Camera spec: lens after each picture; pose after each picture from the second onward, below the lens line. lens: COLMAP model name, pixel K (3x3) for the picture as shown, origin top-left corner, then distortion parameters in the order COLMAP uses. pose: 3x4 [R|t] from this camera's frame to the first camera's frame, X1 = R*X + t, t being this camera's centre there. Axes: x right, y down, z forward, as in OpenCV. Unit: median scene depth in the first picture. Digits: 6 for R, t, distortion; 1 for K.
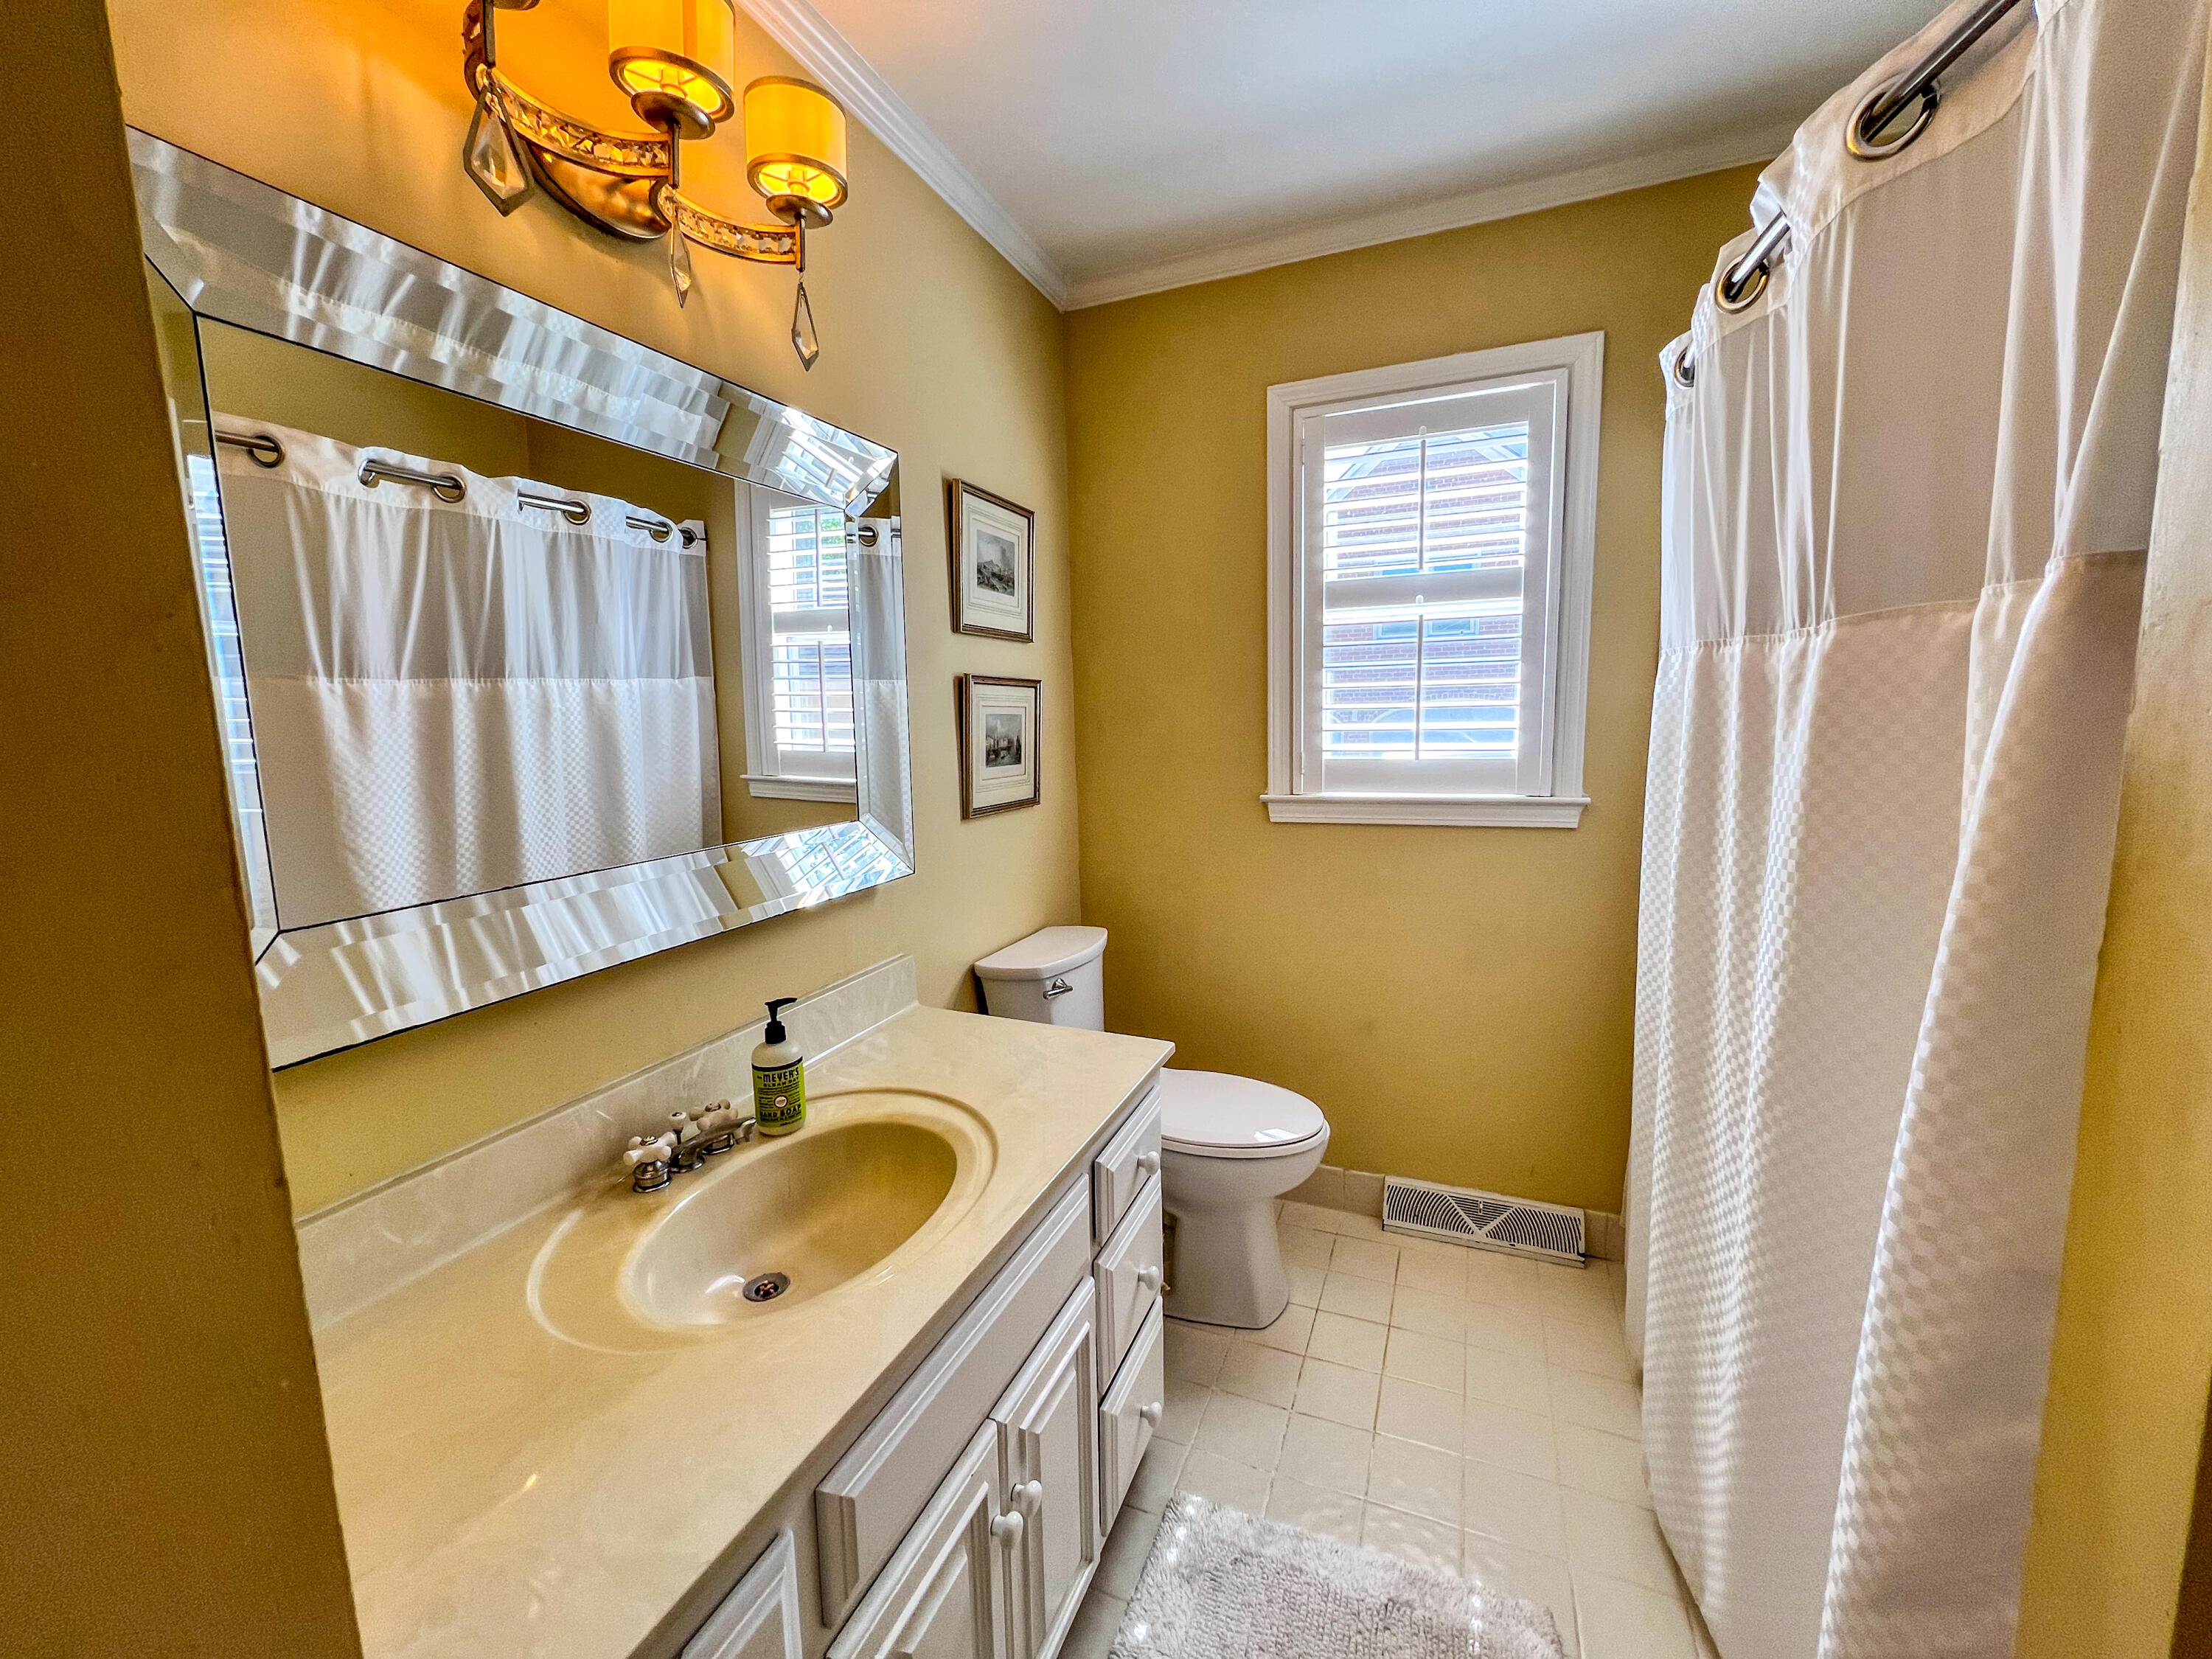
lens RADIAL K [[884.5, 0, 1100.0], [0, 884.5, 826.6], [0, 0, 1]] dist [-0.003395, 0.000666]
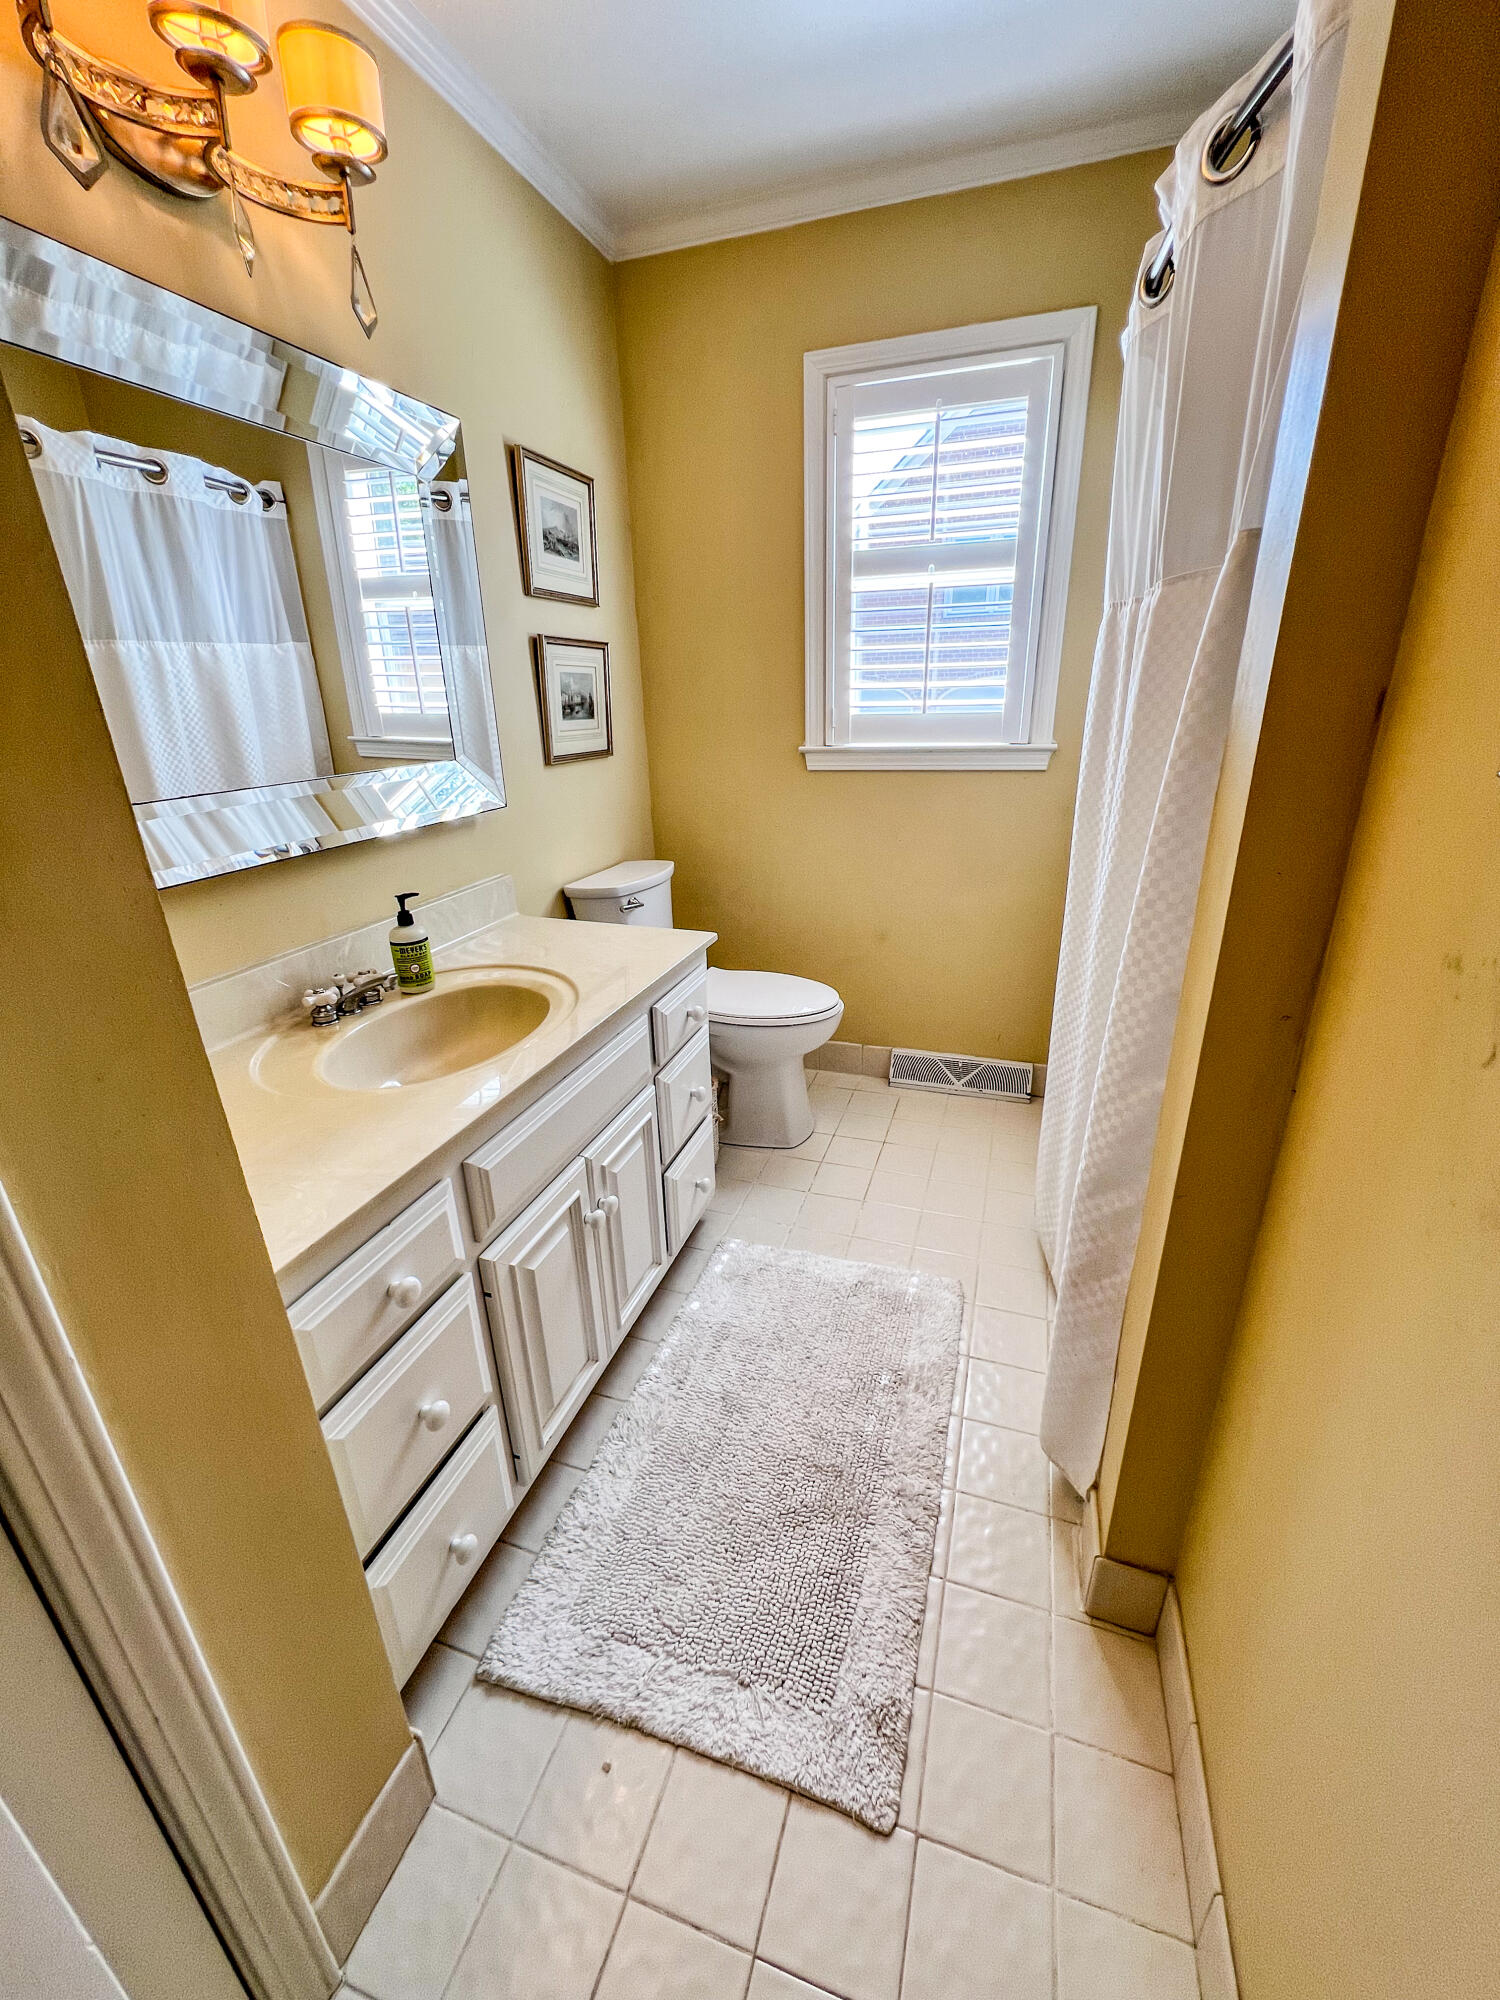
lens RADIAL K [[799.8, 0, 753.7], [0, 799.8, 994.2], [0, 0, 1]] dist [-0.003395, 0.000666]
pose [[0.997280, -0.027279, 0.068471, 0.044738], [0.010665, 0.972620, 0.232158, 0.046358], [-0.072930, -0.230796, 0.970265, -0.147669]]
